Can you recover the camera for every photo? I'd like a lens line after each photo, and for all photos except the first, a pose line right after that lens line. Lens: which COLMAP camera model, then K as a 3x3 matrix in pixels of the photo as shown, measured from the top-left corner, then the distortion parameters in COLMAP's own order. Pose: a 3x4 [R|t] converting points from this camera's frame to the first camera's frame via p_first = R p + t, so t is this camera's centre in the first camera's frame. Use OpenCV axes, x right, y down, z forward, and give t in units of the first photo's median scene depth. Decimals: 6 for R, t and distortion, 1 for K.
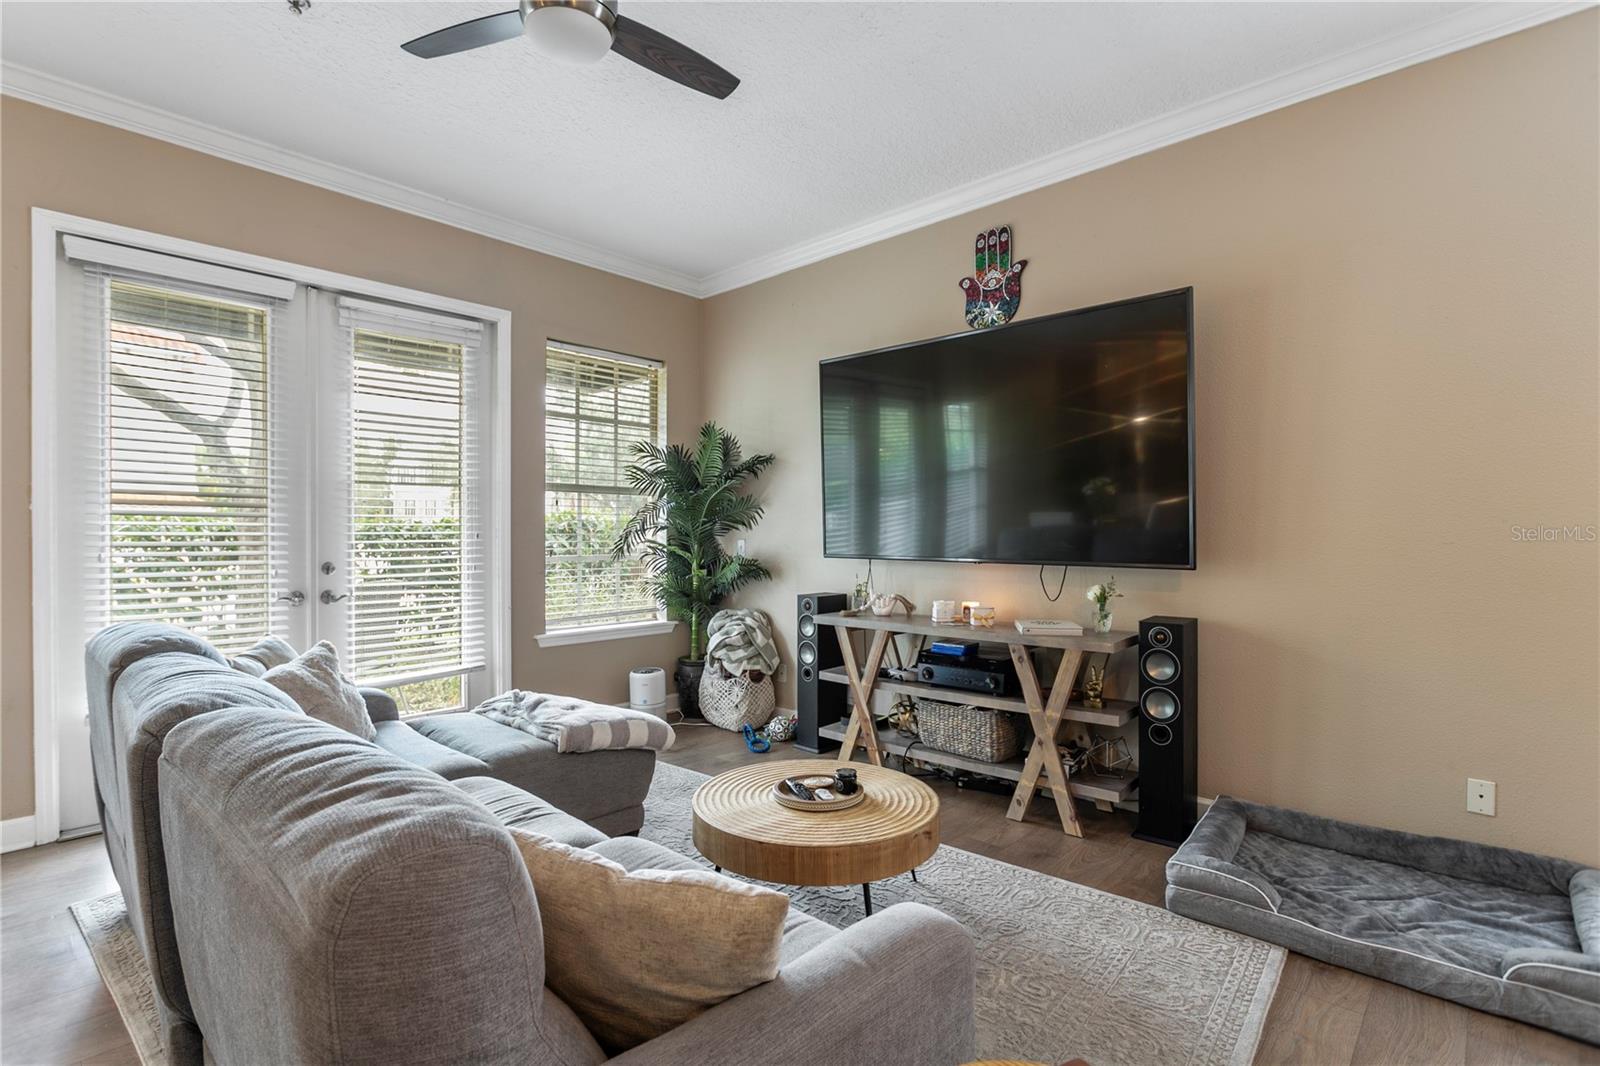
lens RADIAL K [[760.5, 0, 789.1], [0, 760.5, 532.1], [0, 0, 1]] dist [-0.010626, 0.002773]
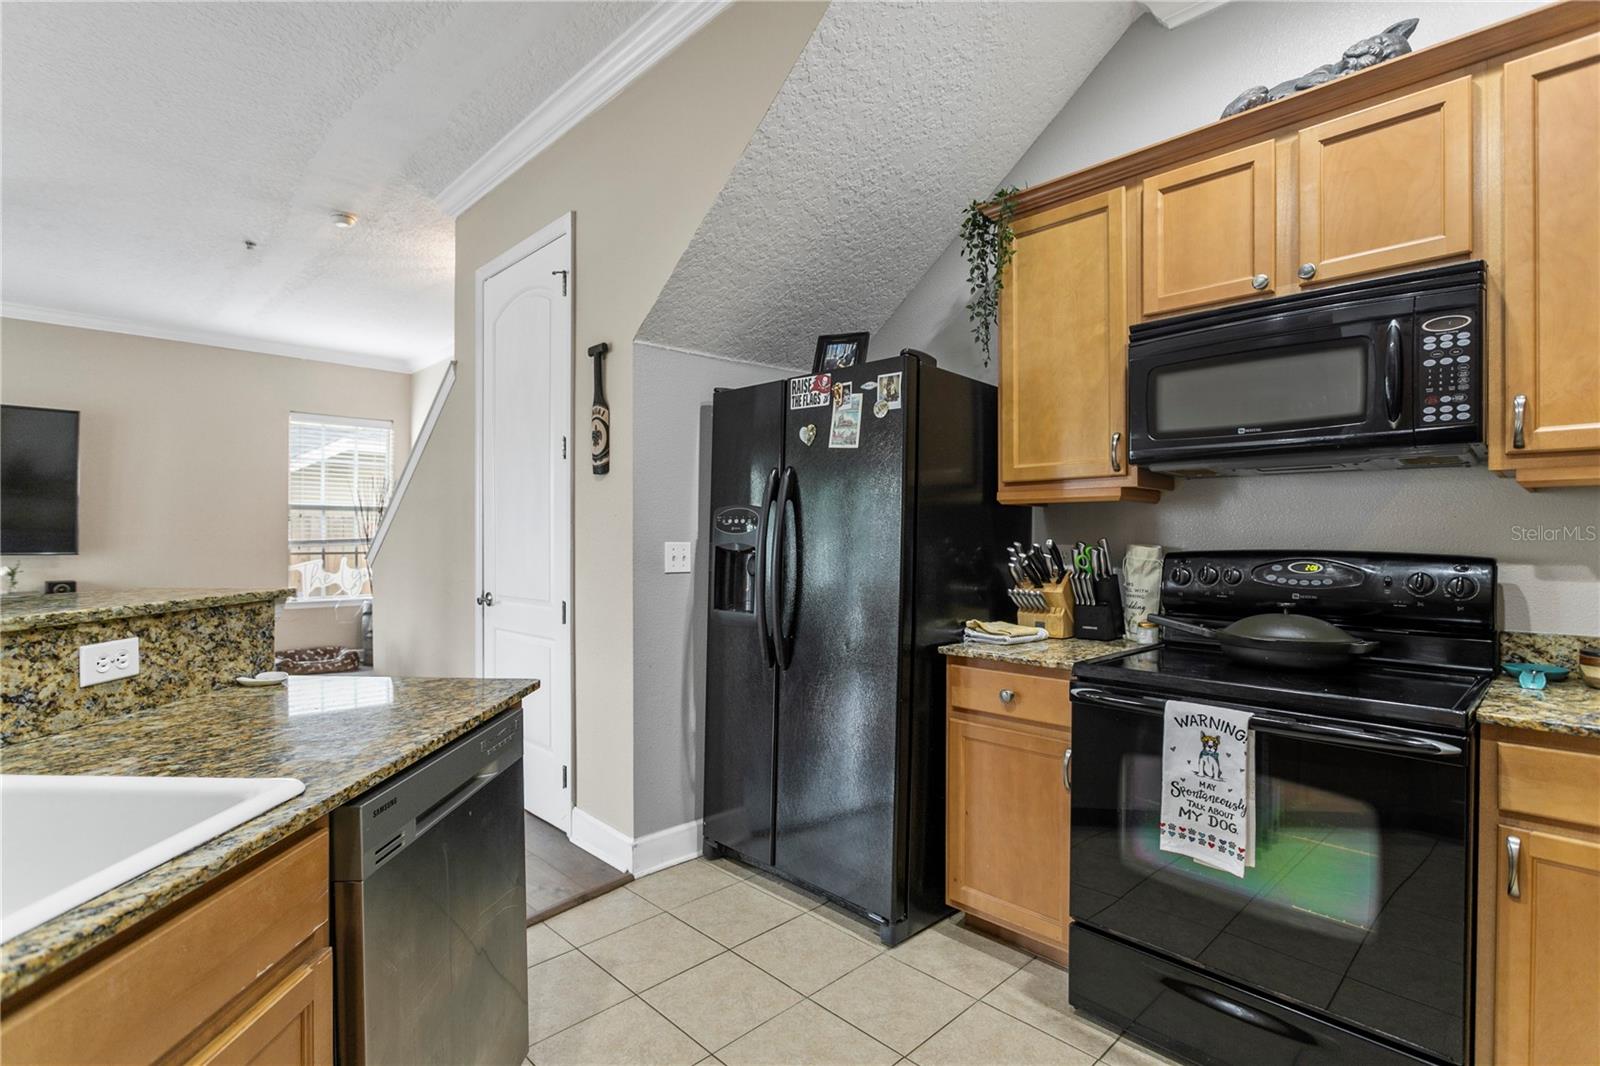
lens RADIAL K [[760.5, 0, 789.1], [0, 760.5, 532.1], [0, 0, 1]] dist [-0.010626, 0.002773]
pose [[0.061555, 0.011760, 0.998034, -1.017723], [0.001616, 0.999928, -0.011882, 0.013966], [-0.998102, 0.002344, 0.061531, -0.744028]]
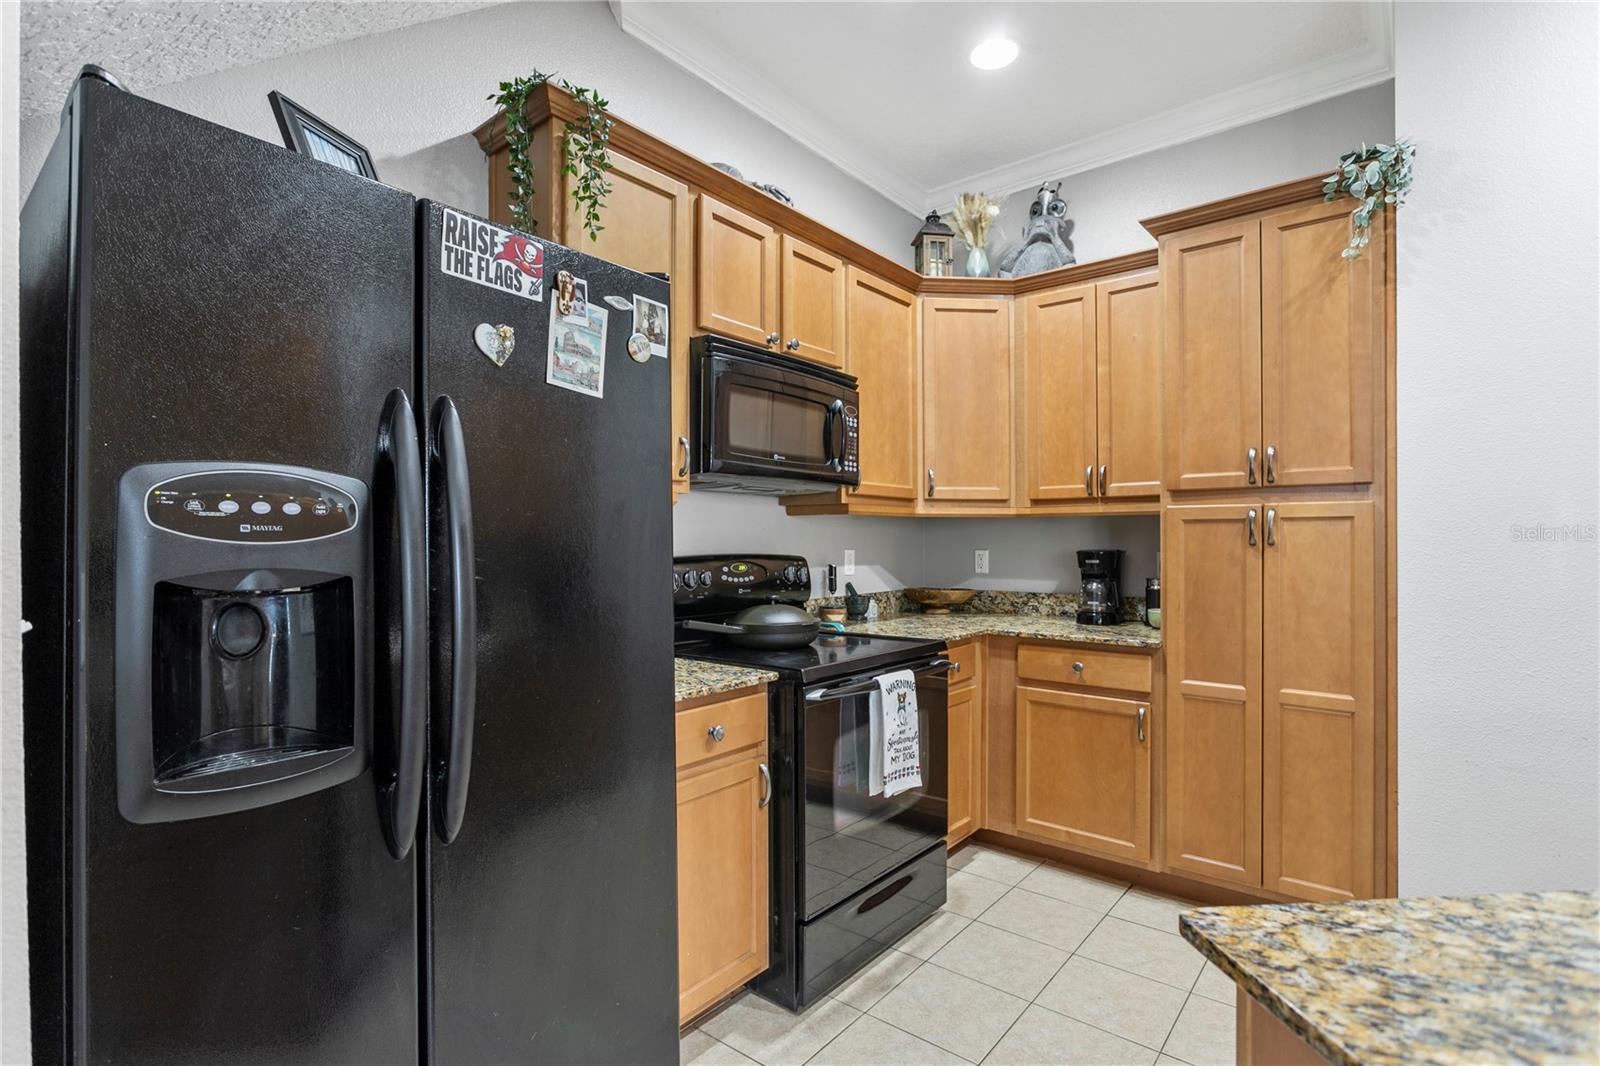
lens RADIAL K [[767.3, 0, 800.0], [0, 767.3, 533.0], [0, 0, 1]] dist [-0.016699, 0.000963]
pose [[-0.998454, 0.003215, -0.055496, -0.470605], [0.003451, 0.999985, -0.004171, 0.005210], [0.055481, -0.004356, -0.998450, -0.385001]]
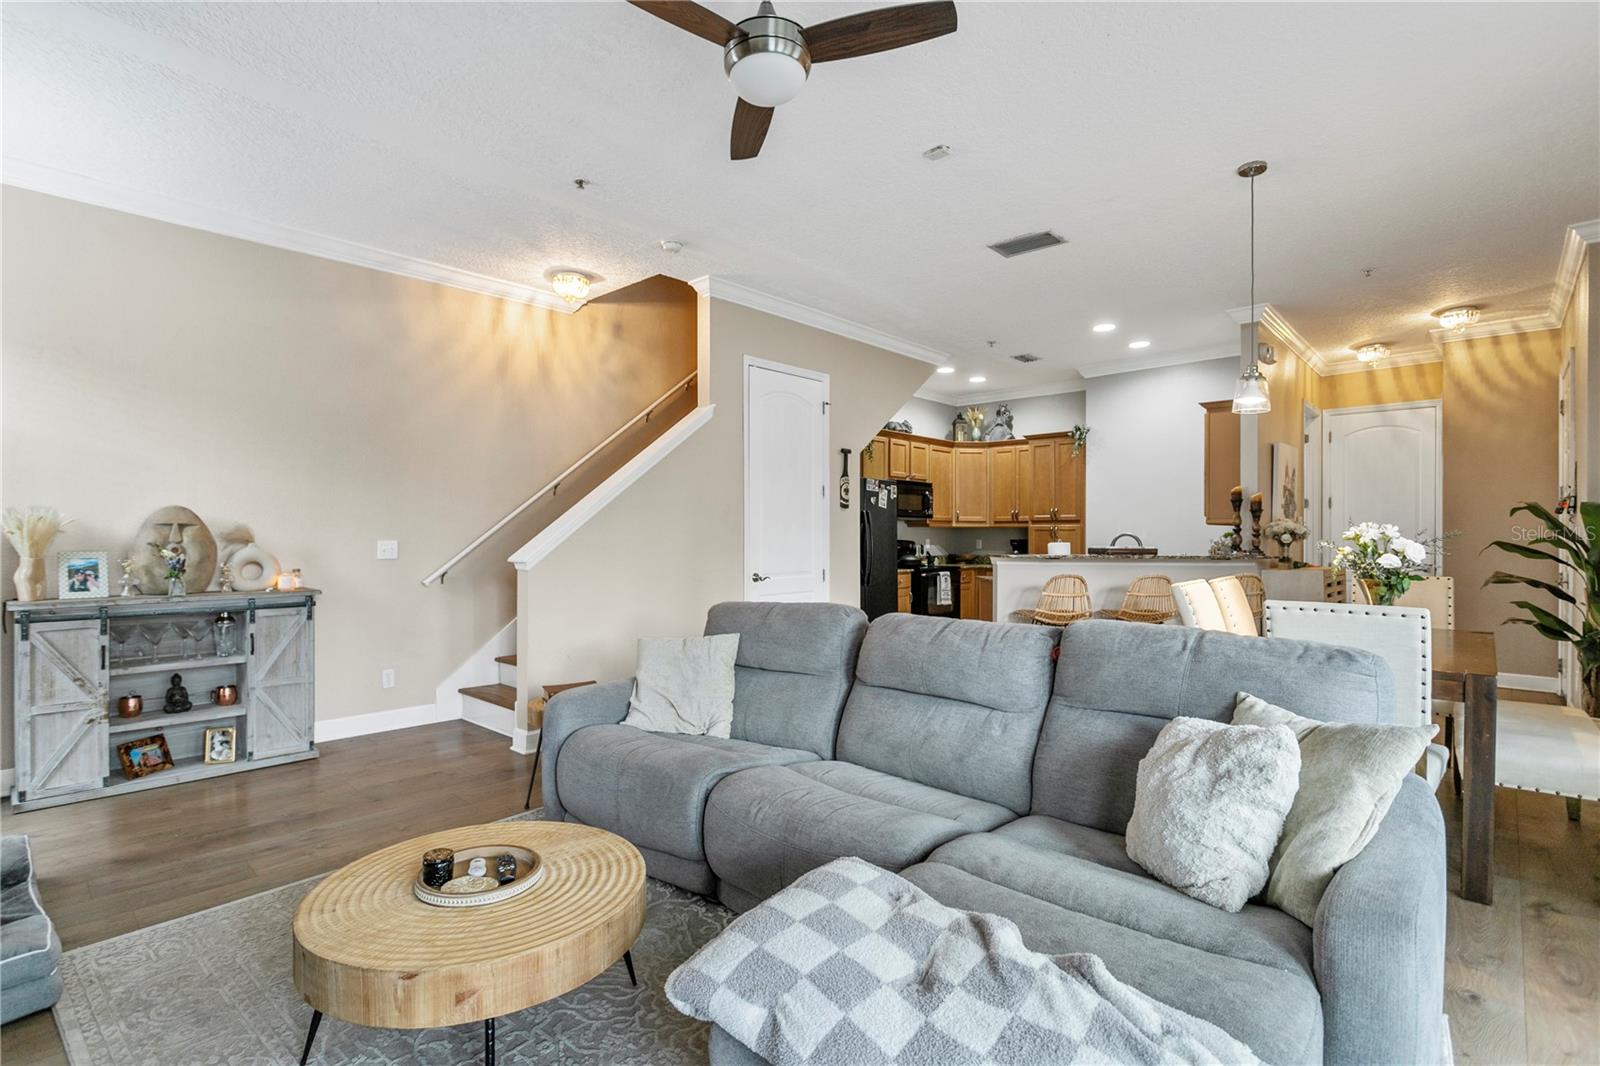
lens RADIAL K [[767.3, 0, 800.0], [0, 767.3, 533.0], [0, 0, 1]] dist [-0.016699, 0.000963]
pose [[-0.999947, -0.000752, 0.010295, -0.199462], [-0.000738, 0.999999, 0.001373, -0.001351], [-0.010296, 0.001365, -0.999946, 1.150108]]
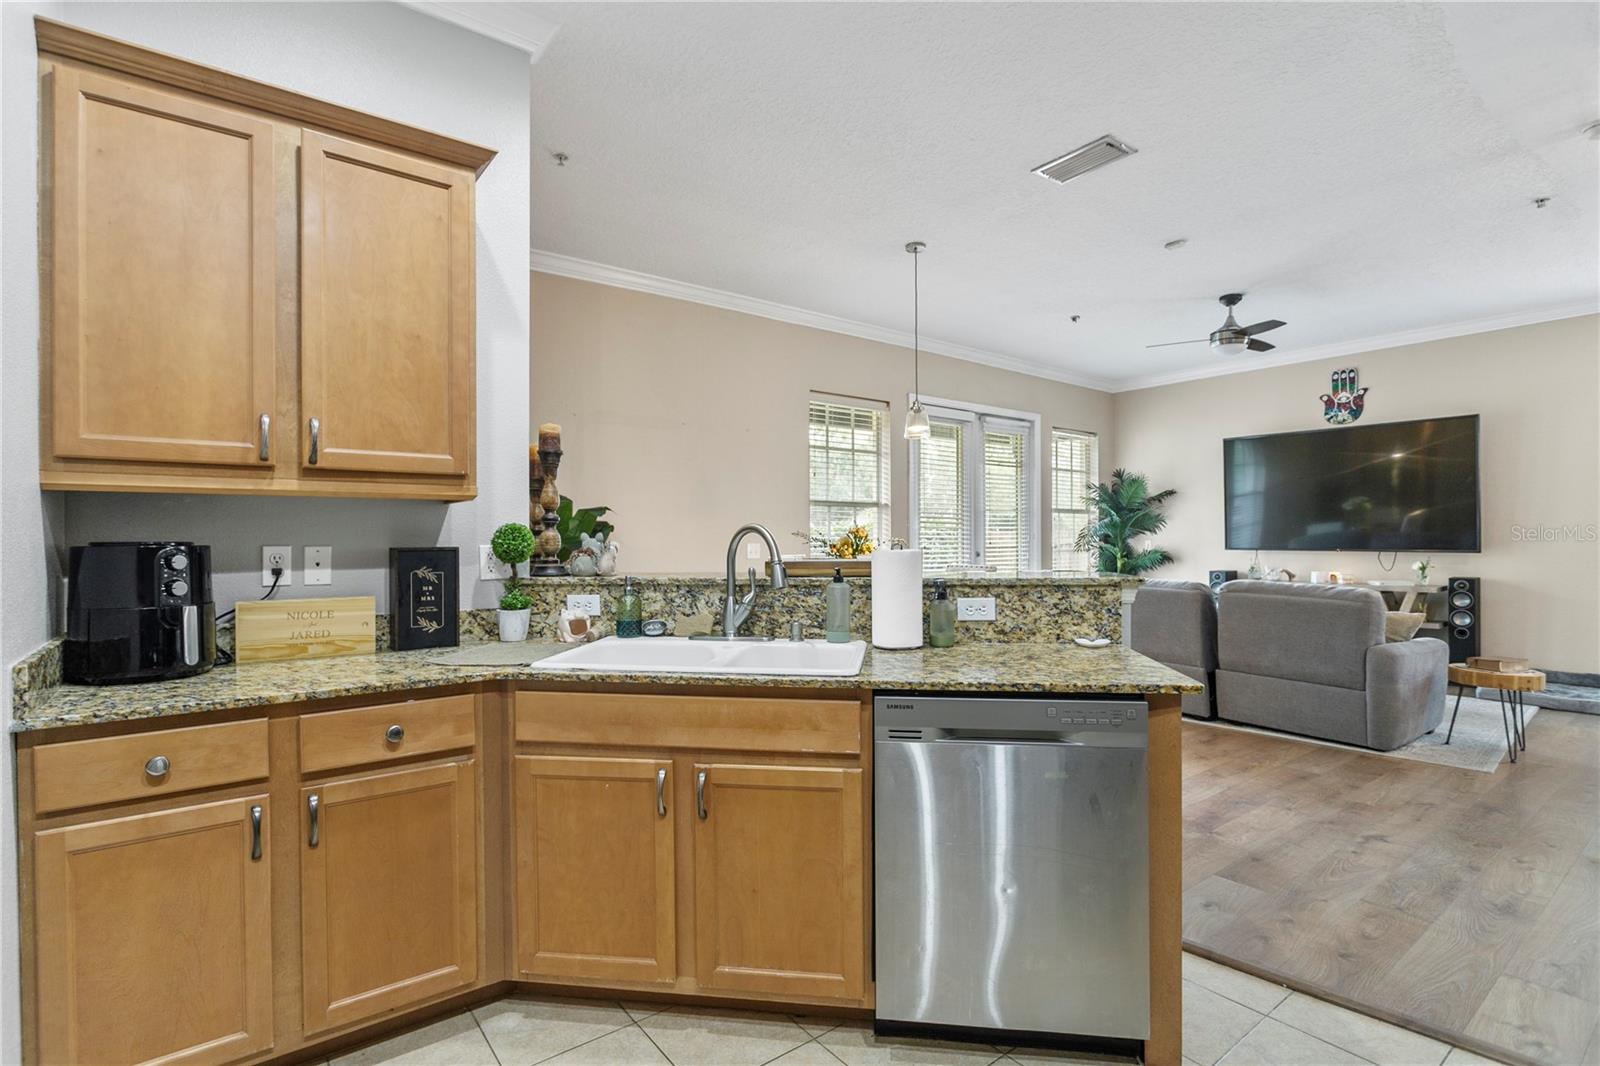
lens RADIAL K [[759.2, 0, 784.7], [0, 759.2, 540.4], [0, 0, 1]] dist [-0.025608, 0.013439]
pose [[0.984167, 0.000467, -0.177245, -0.738439], [-0.000544, 1.000000, -0.000388, 0.014378], [0.177245, 0.000478, 0.984167, -1.022998]]
